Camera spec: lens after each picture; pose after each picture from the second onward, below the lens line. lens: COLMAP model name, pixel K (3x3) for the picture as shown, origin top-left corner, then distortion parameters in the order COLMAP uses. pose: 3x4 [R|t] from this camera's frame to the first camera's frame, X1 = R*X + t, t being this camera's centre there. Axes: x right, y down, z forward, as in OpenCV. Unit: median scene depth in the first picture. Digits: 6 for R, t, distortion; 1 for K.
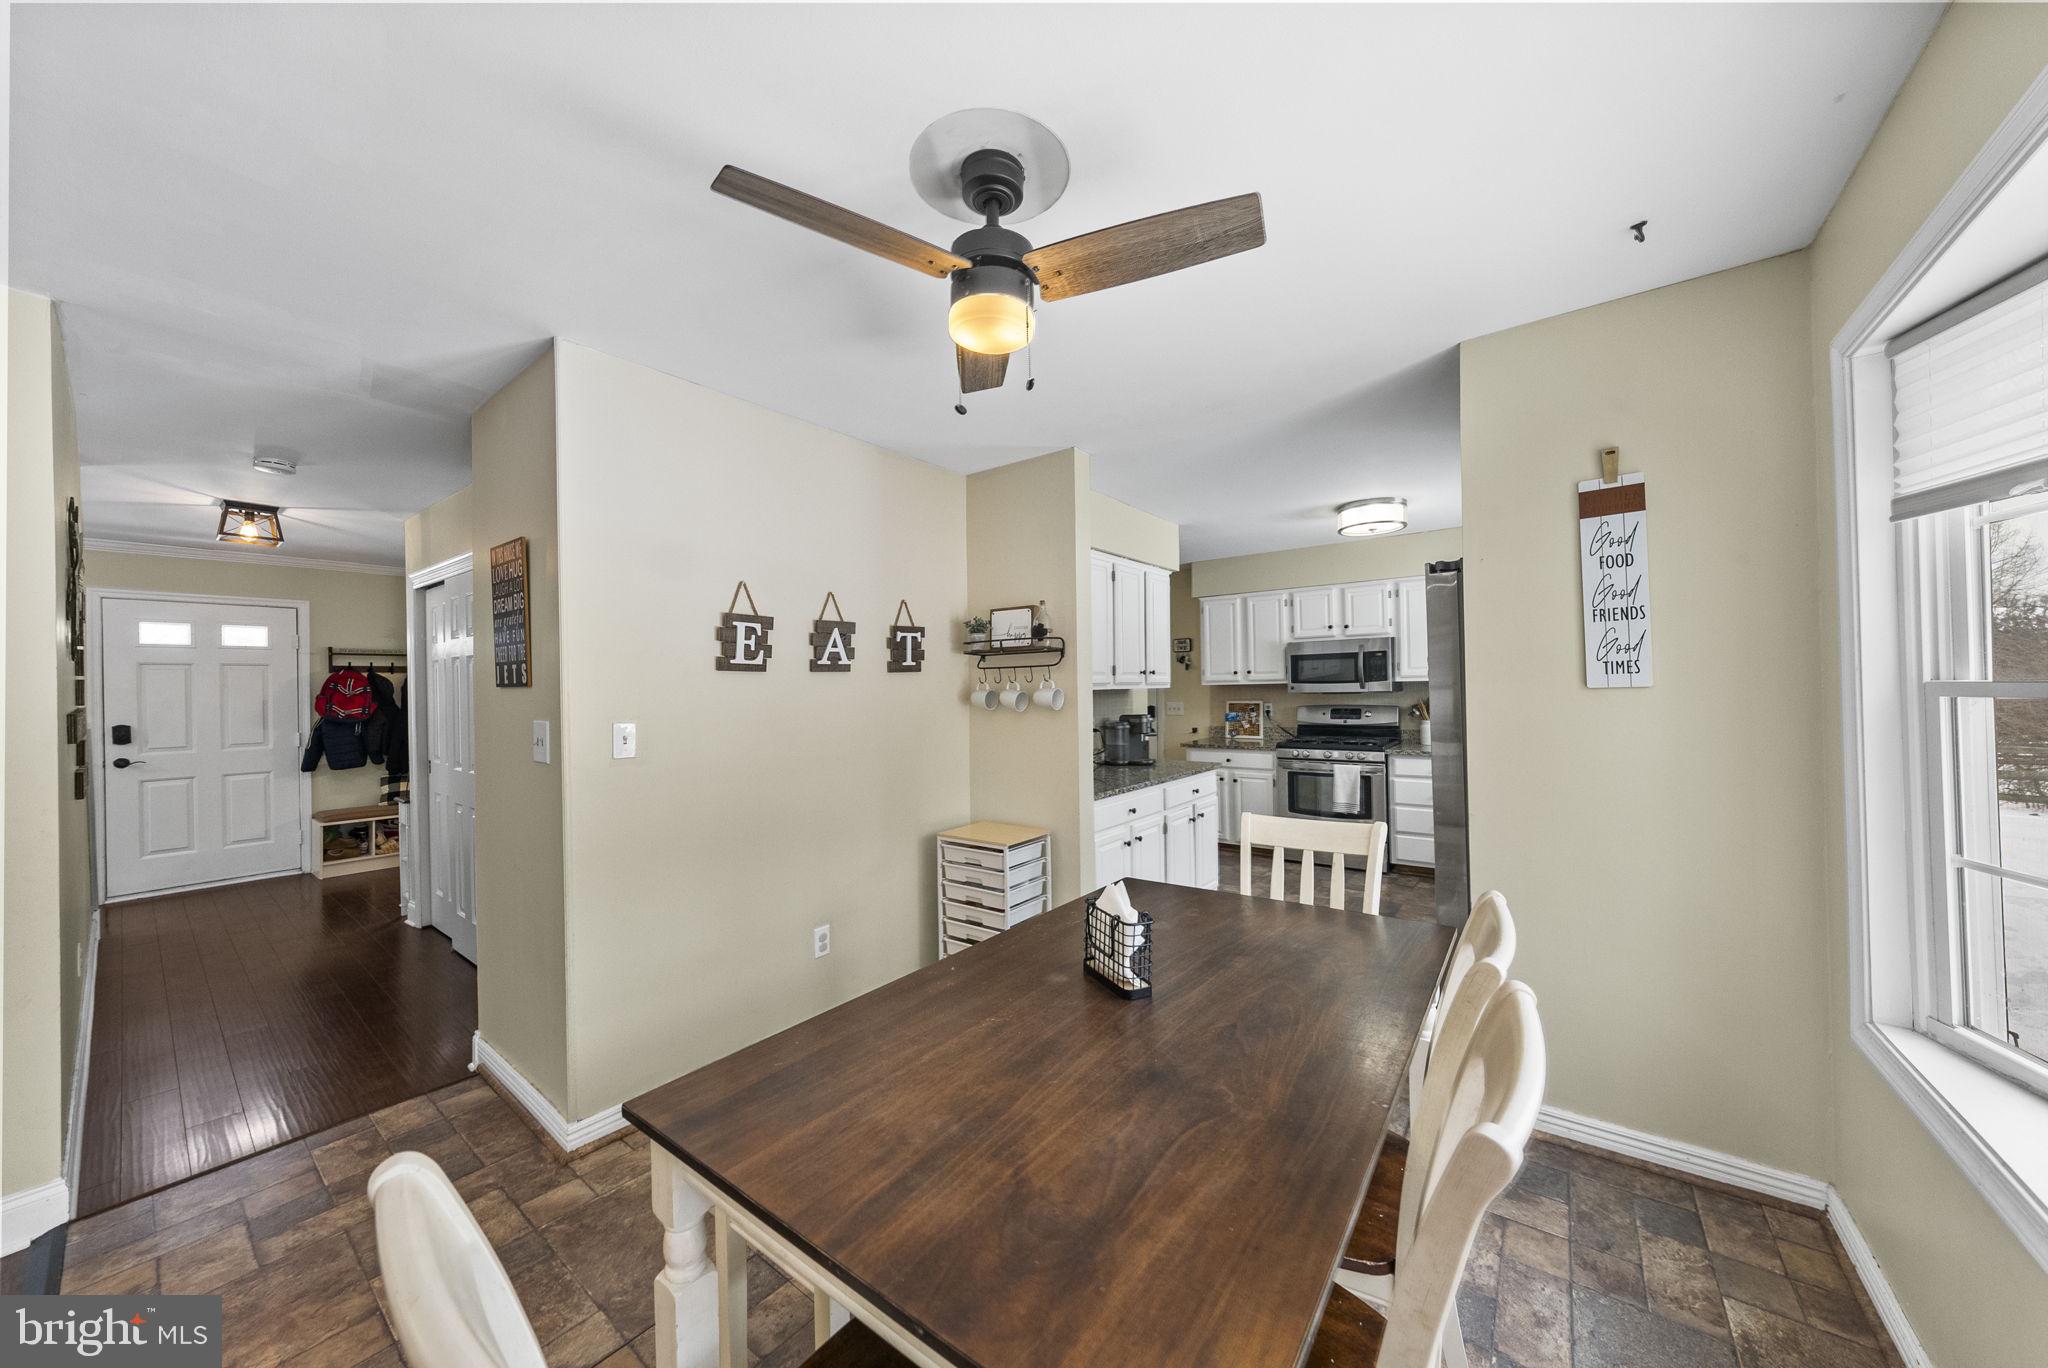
lens RADIAL K [[705.3, 0, 1029.6], [0, 705.3, 686.6], [0, 0, 1]] dist [-0.000562, 0.000238]
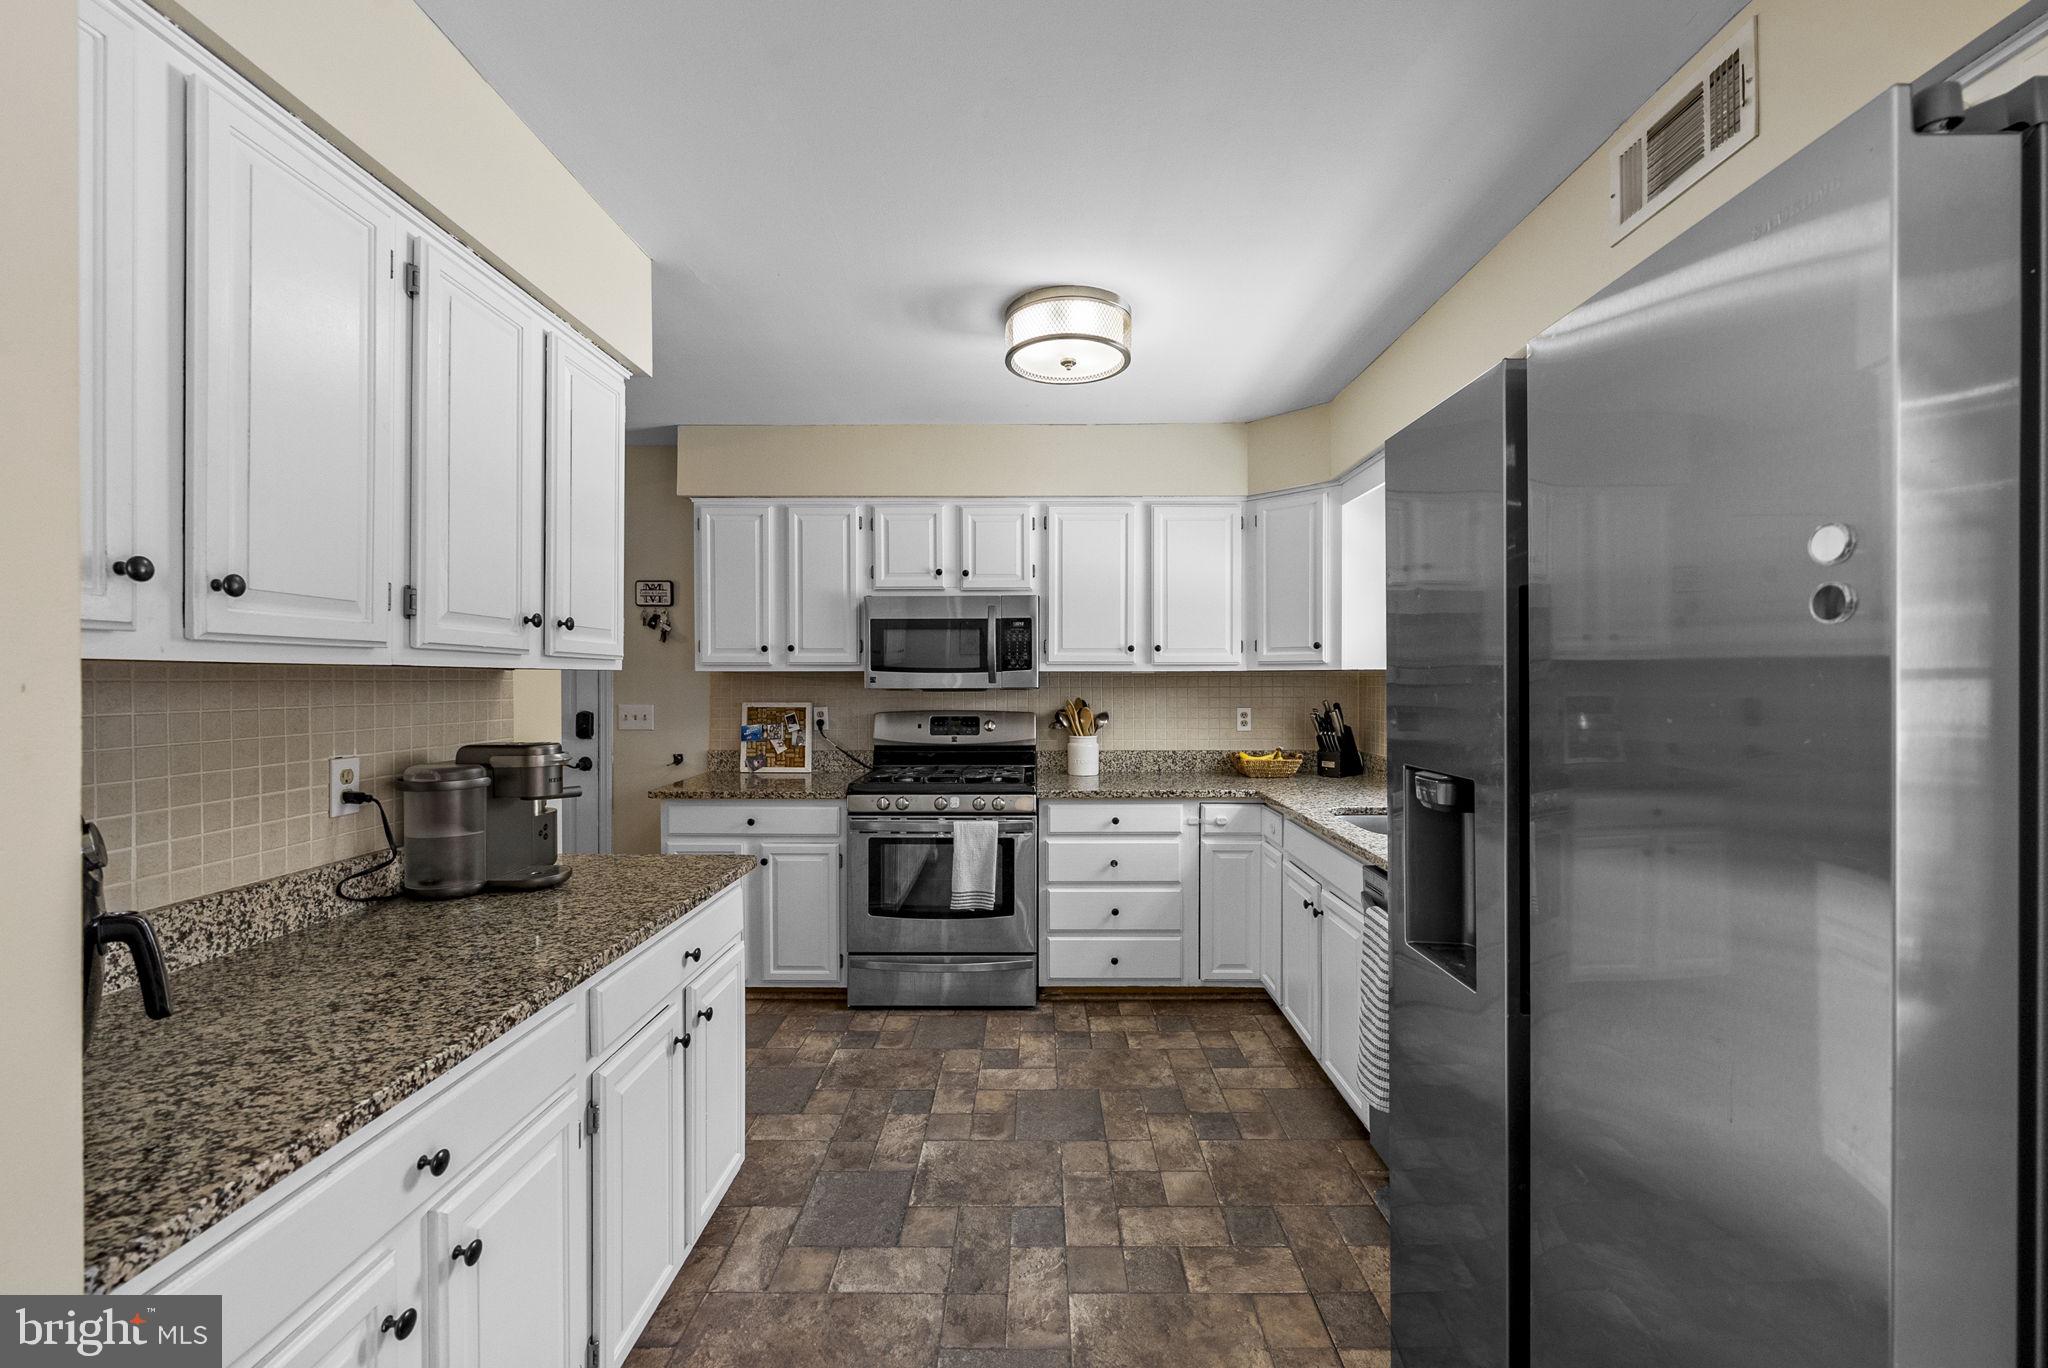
lens RADIAL K [[840.3, 0, 1039.0], [0, 840.3, 687.3], [0, 0, 1]] dist [-0.002380, -0.000290]
pose [[0.797644, 0.013605, 0.602975, 0.090506], [-0.017025, 0.999855, -0.000038, 0.006128], [-0.602888, -0.010235, 0.797760, 0.429776]]
